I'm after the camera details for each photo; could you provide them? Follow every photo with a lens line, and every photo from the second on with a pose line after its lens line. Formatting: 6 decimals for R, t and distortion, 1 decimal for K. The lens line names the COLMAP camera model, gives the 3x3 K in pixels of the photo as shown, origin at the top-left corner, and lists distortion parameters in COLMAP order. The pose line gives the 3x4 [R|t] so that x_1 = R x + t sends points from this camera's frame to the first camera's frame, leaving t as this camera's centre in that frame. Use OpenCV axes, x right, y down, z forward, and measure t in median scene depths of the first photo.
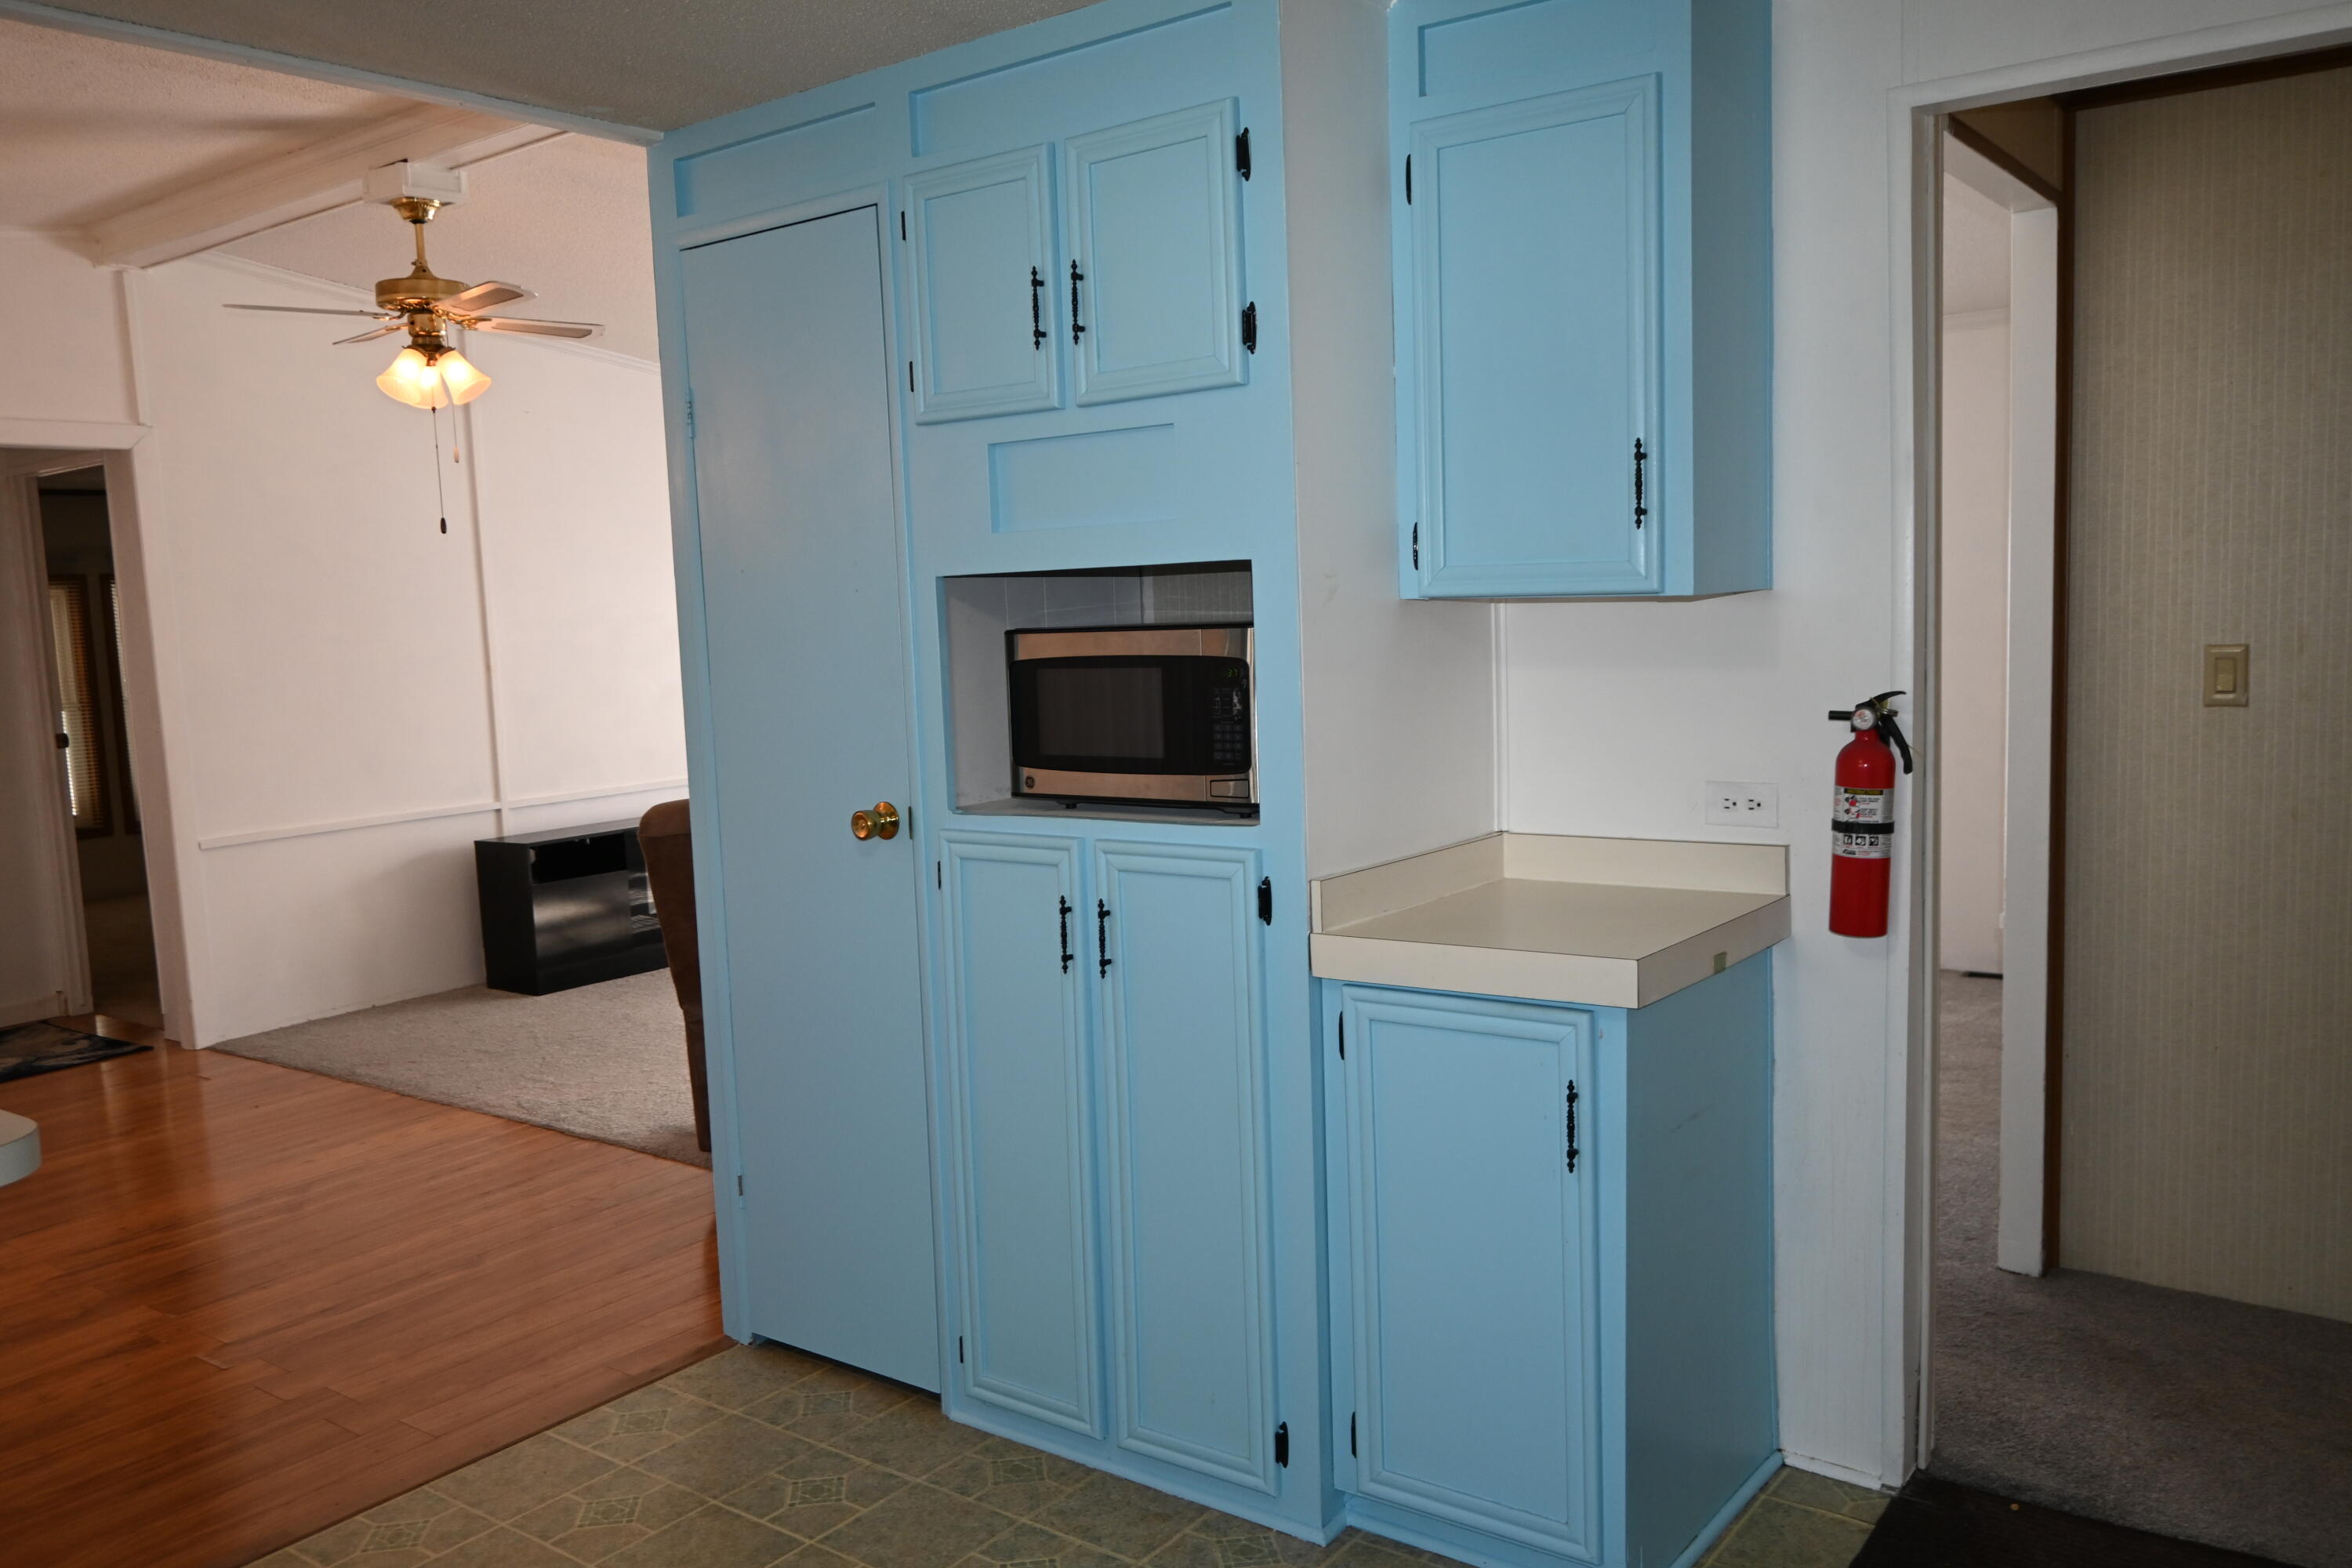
lens RADIAL K [[1825.9, 0, 1165.9], [0, 1825.9, 797.2], [0, 0, 1]] dist [0.024182, 0.001491]
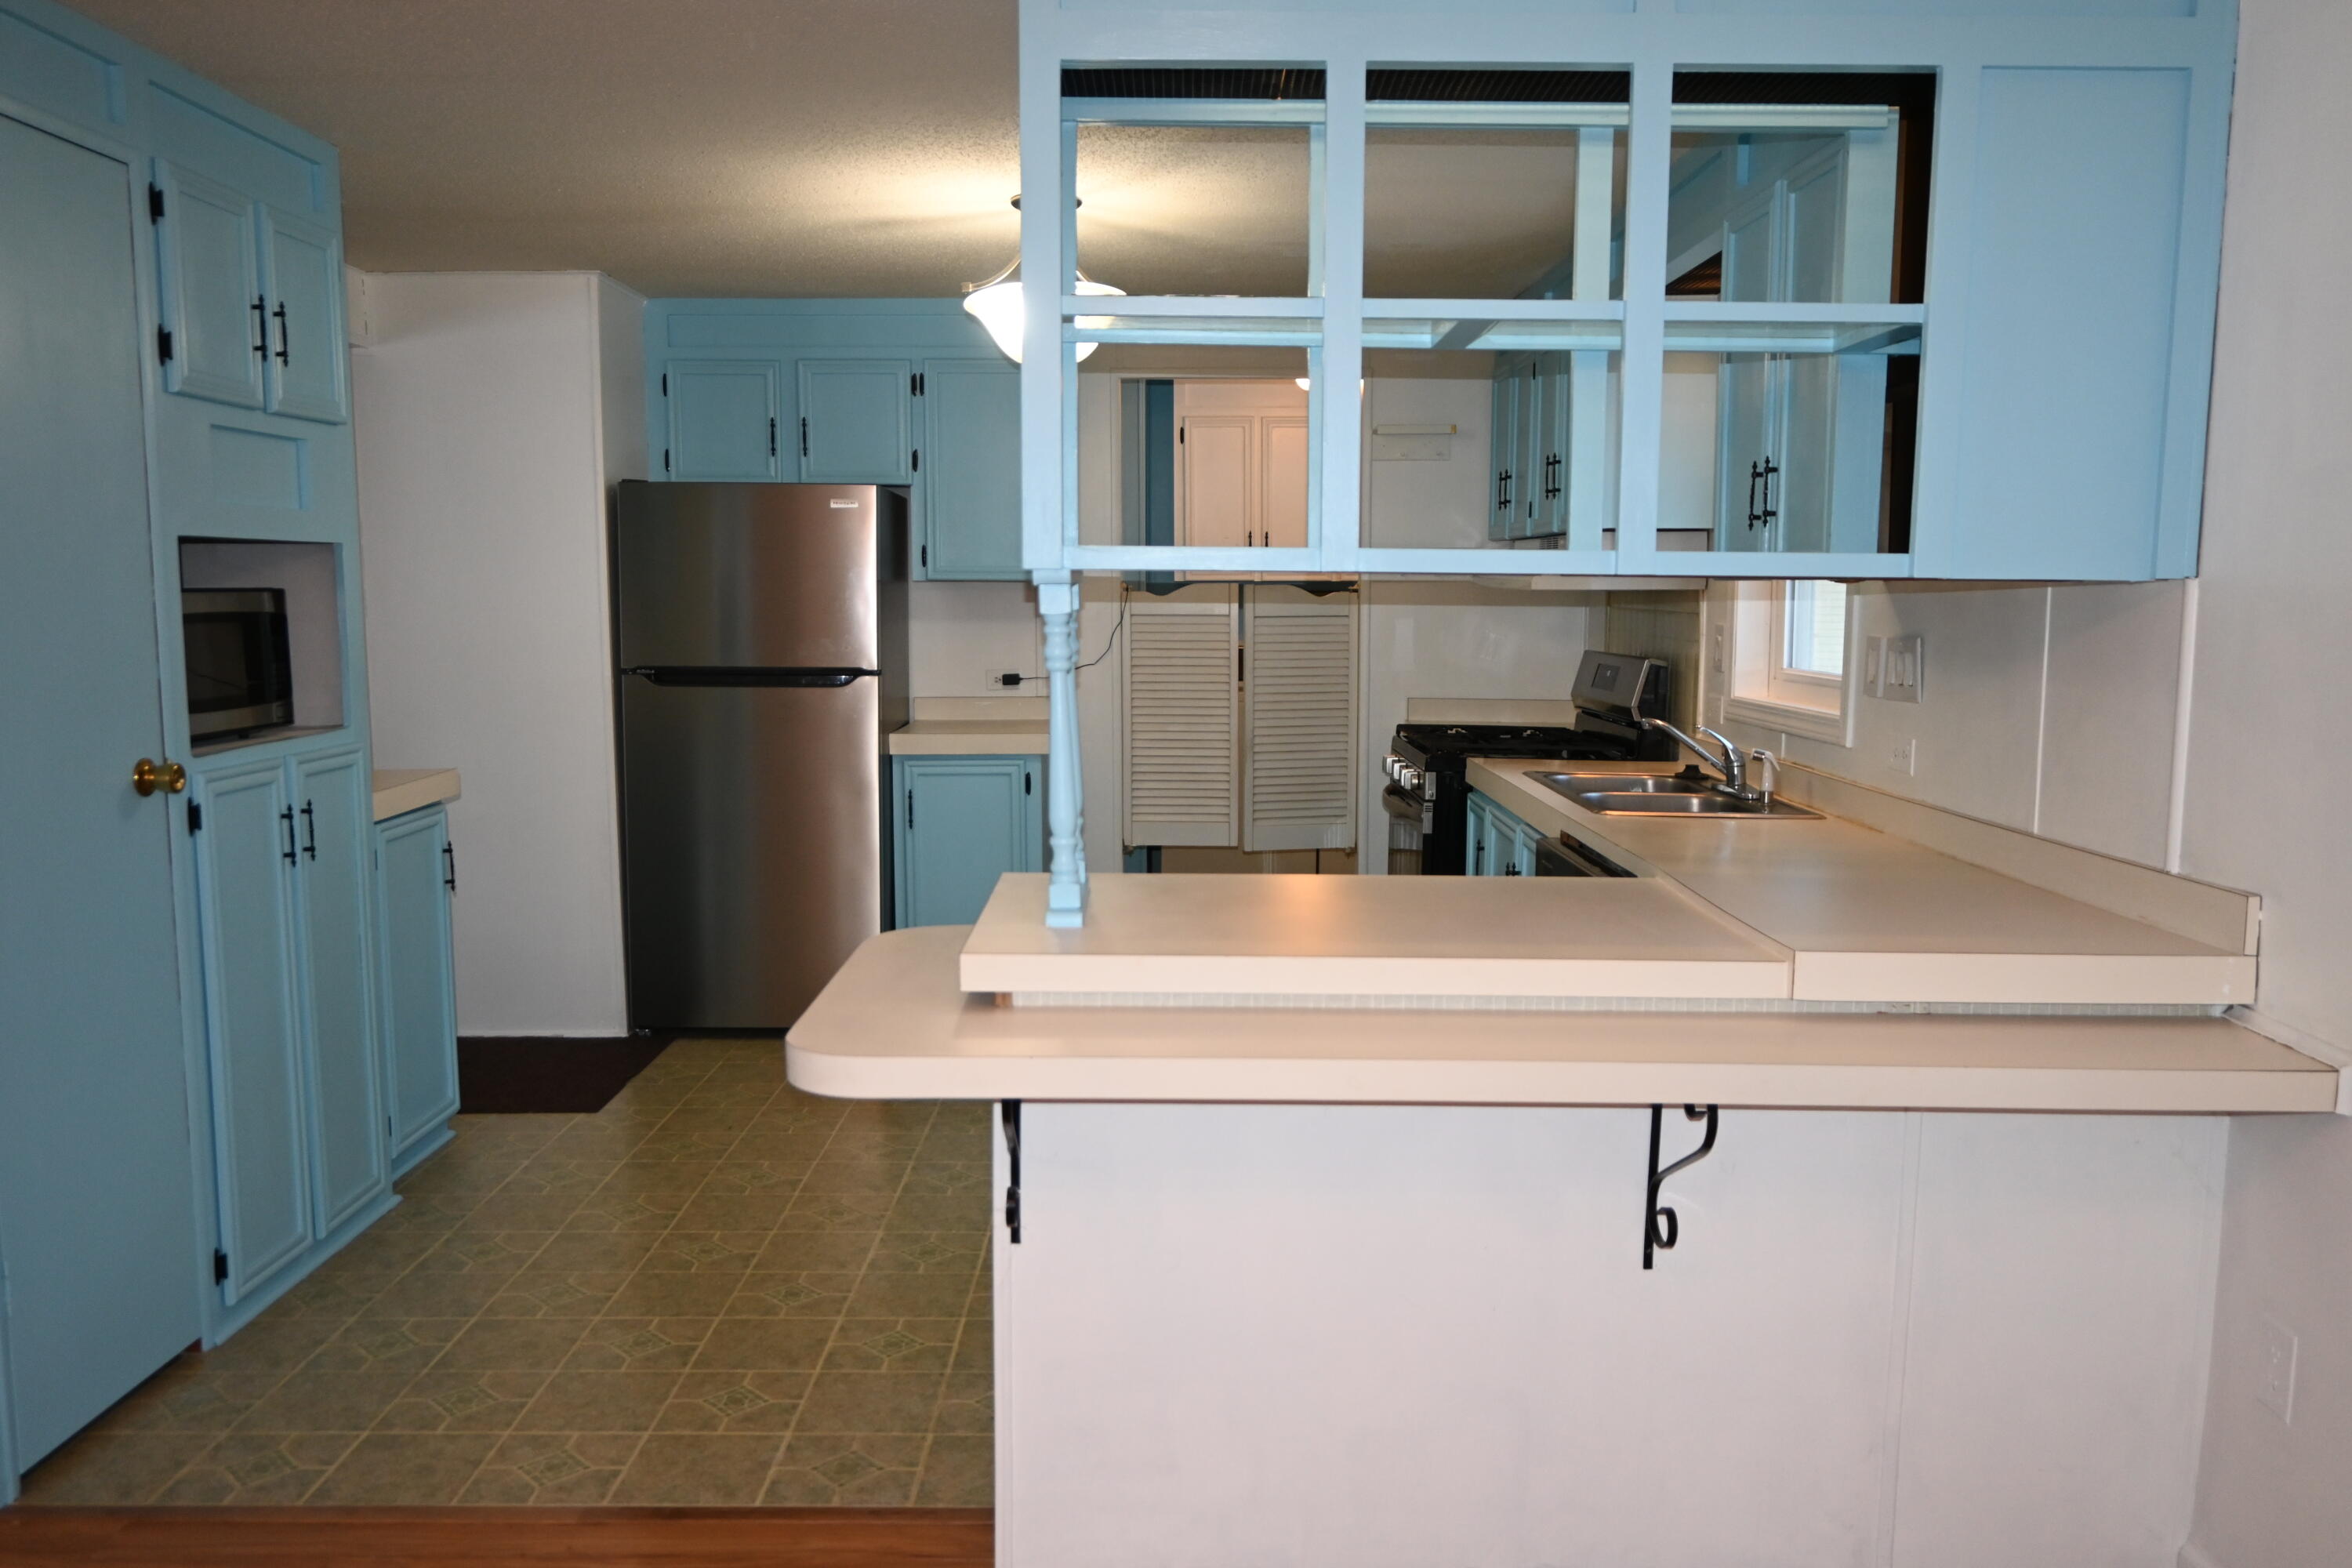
lens RADIAL K [[1825.9, 0, 1174.6], [0, 1825.9, 784.3], [0, 0, 1]] dist [0.024182, 0.001491]
pose [[-0.610184, -0.047637, 0.790826, -1.394617], [0.112579, 0.982848, 0.146067, -0.072623], [-0.784220, 0.178158, -0.594355, 1.258231]]
